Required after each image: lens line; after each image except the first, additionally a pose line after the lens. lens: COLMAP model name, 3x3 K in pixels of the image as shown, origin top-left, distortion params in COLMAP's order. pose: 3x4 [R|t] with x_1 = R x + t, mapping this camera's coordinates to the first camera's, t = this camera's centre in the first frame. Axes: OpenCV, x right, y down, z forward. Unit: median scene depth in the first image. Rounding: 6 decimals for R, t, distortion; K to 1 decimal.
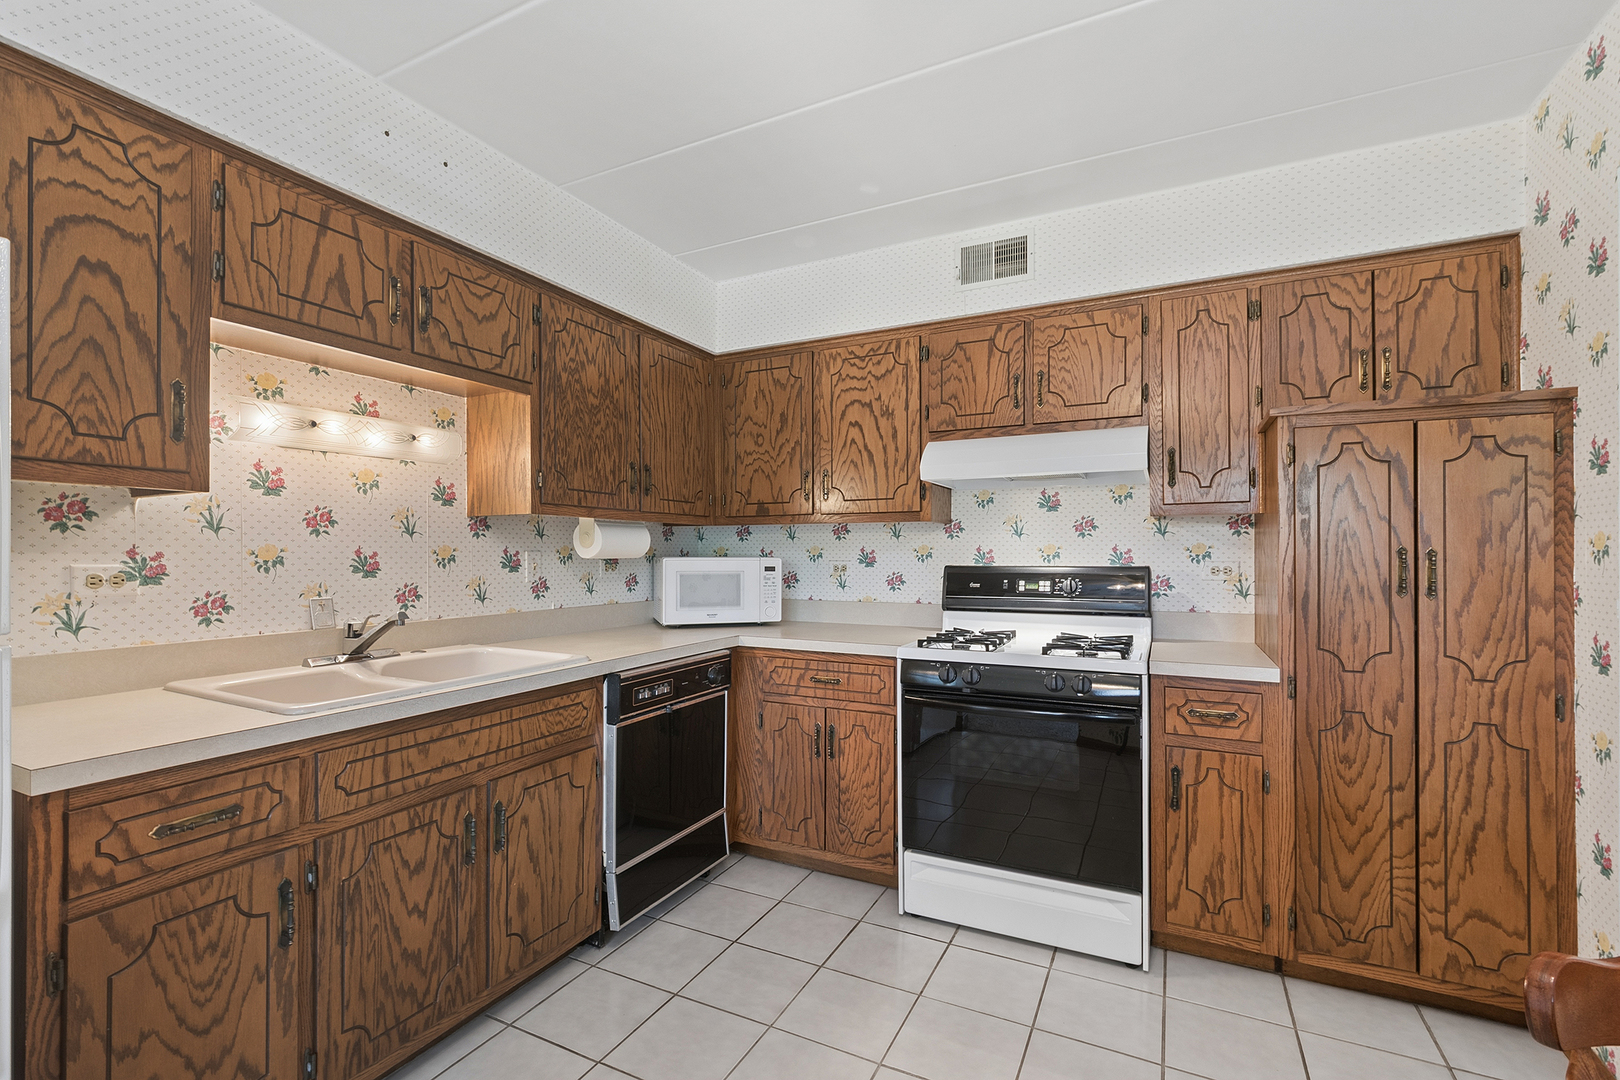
lens RADIAL K [[716.2, 0, 811.0], [0, 716.2, 548.7], [0, 0, 1]] dist [-0.000536, -0.000055]
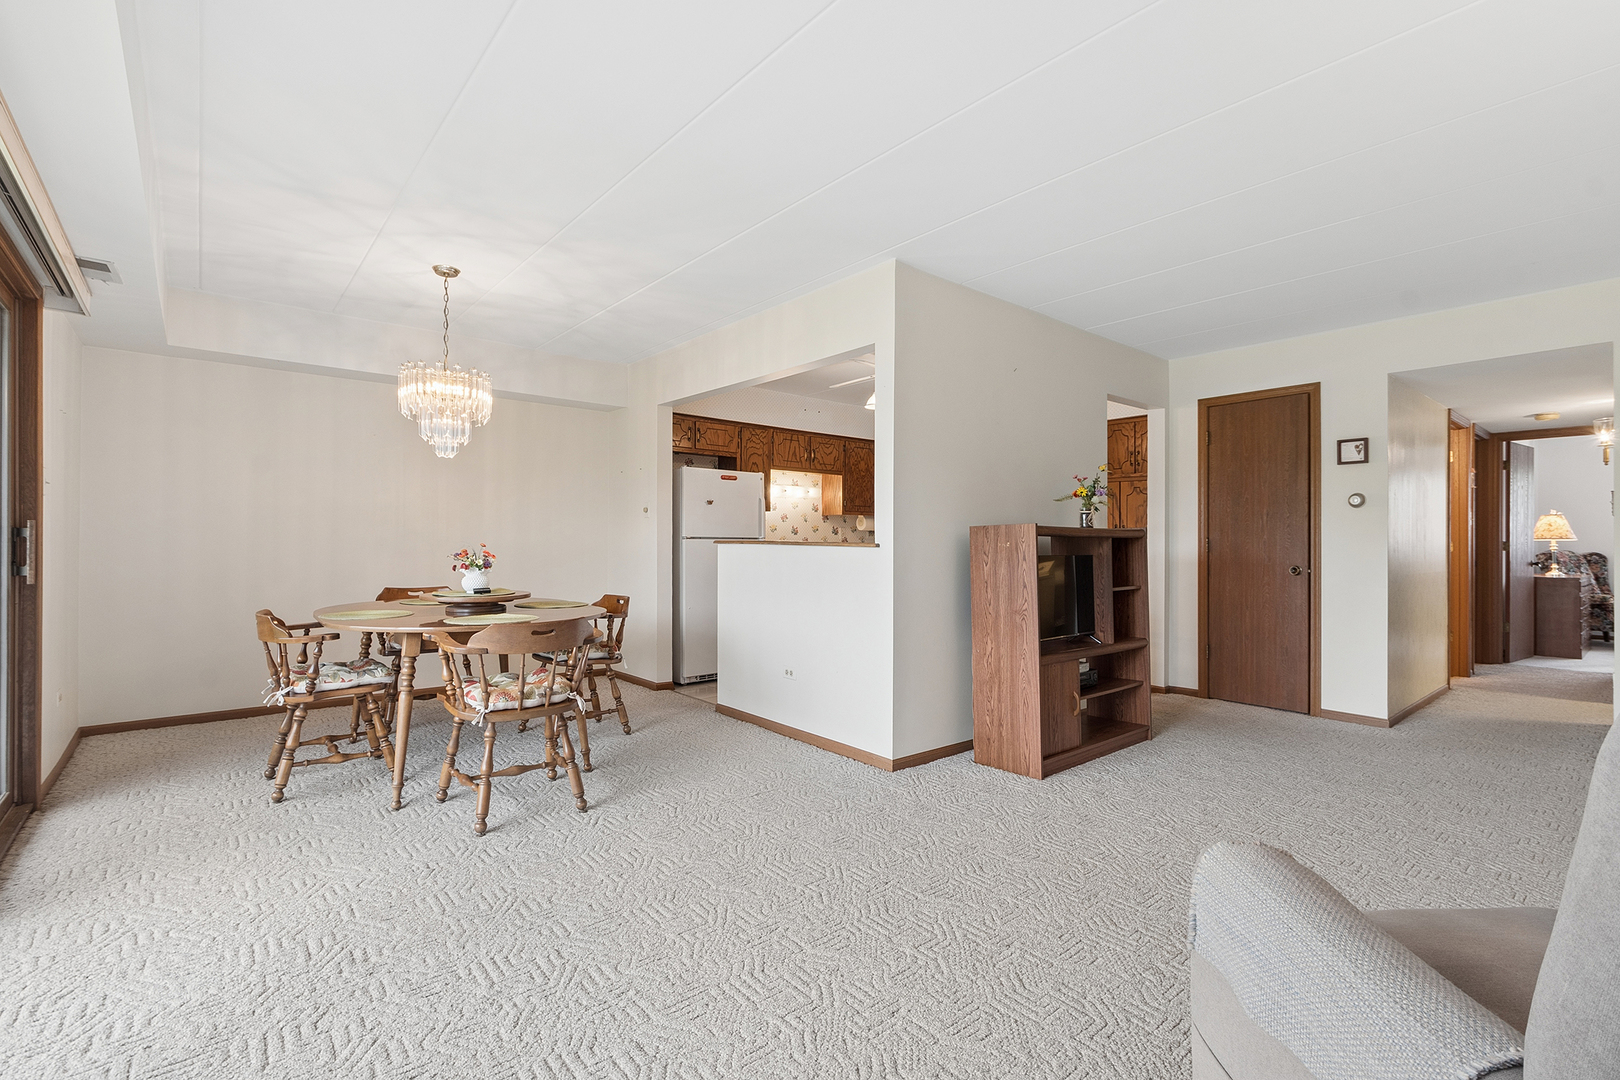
lens RADIAL K [[716.2, 0, 814.7], [0, 716.2, 539.1], [0, 0, 1]] dist [-0.000536, -0.000055]
pose [[0.920067, 0.005371, -0.391725, 0.700558], [-0.003116, 0.999975, 0.006392, 0.036199], [0.391749, -0.004660, 0.920060, -1.862799]]
